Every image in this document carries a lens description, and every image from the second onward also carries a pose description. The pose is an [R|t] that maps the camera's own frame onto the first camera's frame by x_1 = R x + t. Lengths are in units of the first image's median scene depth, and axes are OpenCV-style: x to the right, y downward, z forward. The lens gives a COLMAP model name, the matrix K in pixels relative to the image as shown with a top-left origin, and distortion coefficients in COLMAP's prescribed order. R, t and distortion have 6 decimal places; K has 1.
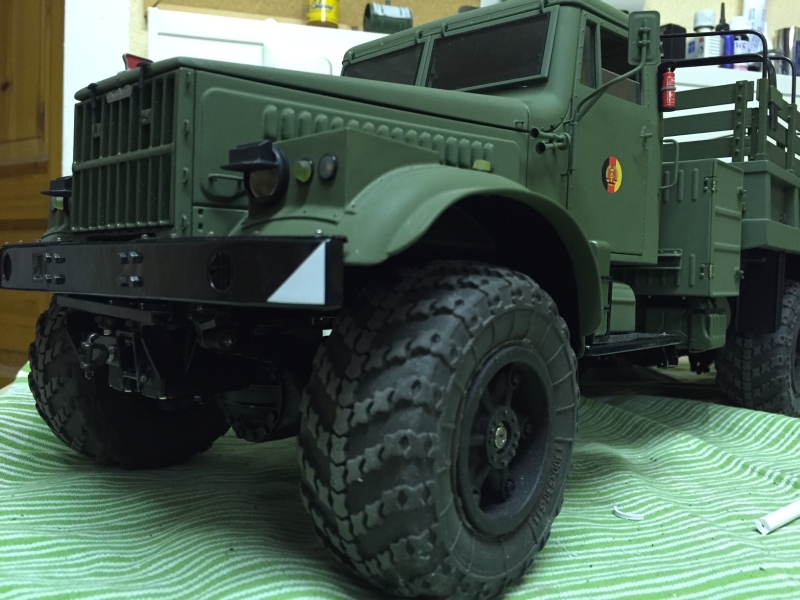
lens RADIAL K [[694.6, 0, 400.0], [0, 694.6, 300.0], [0, 0, 1]] dist [0.087171, -0.135069]
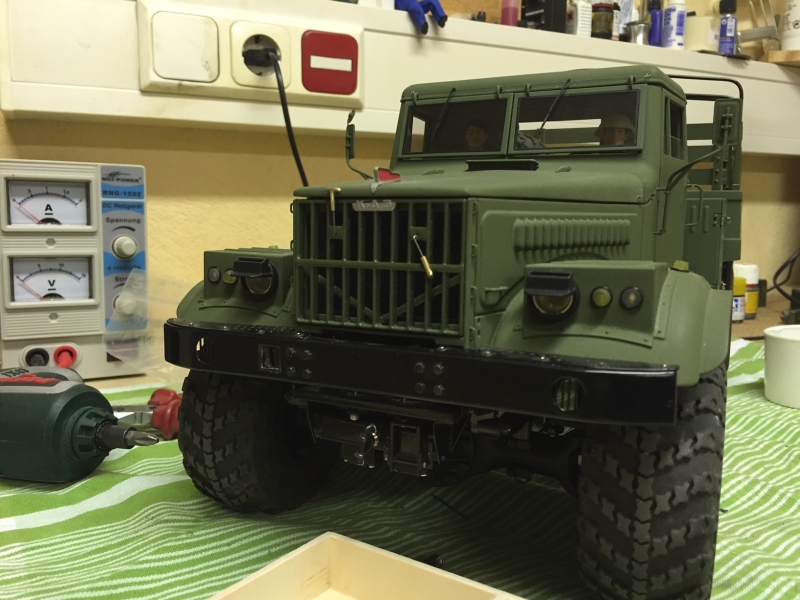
lens RADIAL K [[694.6, 0, 400.0], [0, 694.6, 300.0], [0, 0, 1]] dist [0.087171, -0.135069]
pose [[0.970759, -0.038825, 0.236897, -0.676519], [0.019638, 0.996371, 0.082822, -0.256371], [-0.239253, -0.075748, 0.967998, -0.062682]]
